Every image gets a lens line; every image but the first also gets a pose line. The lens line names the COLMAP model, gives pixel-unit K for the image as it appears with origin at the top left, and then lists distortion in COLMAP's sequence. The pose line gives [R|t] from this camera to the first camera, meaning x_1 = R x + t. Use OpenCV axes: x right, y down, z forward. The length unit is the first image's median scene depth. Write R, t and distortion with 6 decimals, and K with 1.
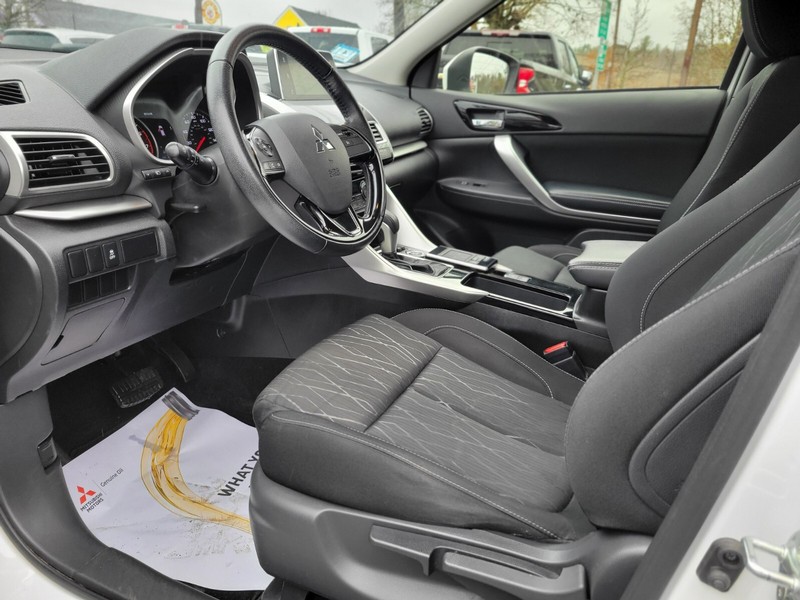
lens RADIAL K [[616.6, 0, 395.1], [0, 616.6, 288.6], [0, 0, 1]] dist [0.025700, -0.002263]
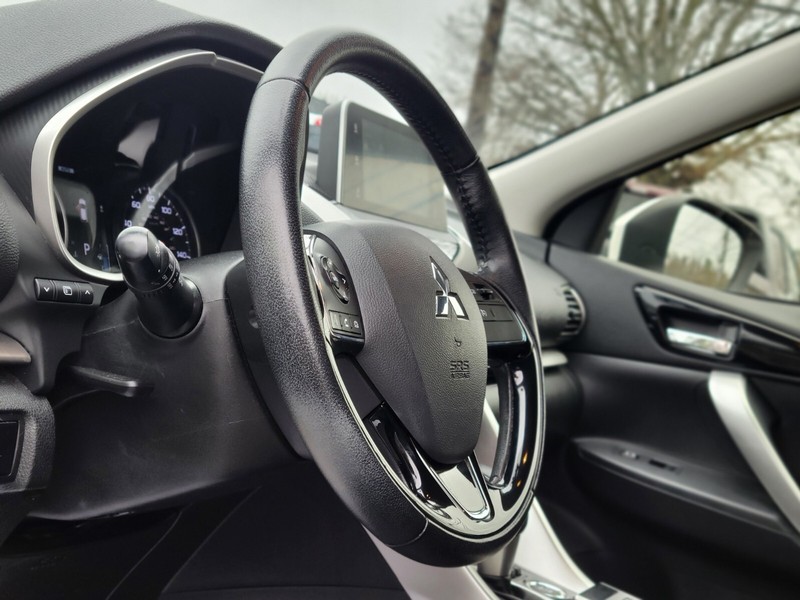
lens RADIAL K [[1221.2, 0, 409.3], [0, 1221.2, 272.0], [0, 0, 1]] dist [0.074213, 0.000000]
pose [[0.980633, 0.195255, -0.015281, -0.118641], [-0.191147, 0.937156, -0.291891, 0.005782], [-0.042673, 0.289159, 0.956329, 0.139707]]
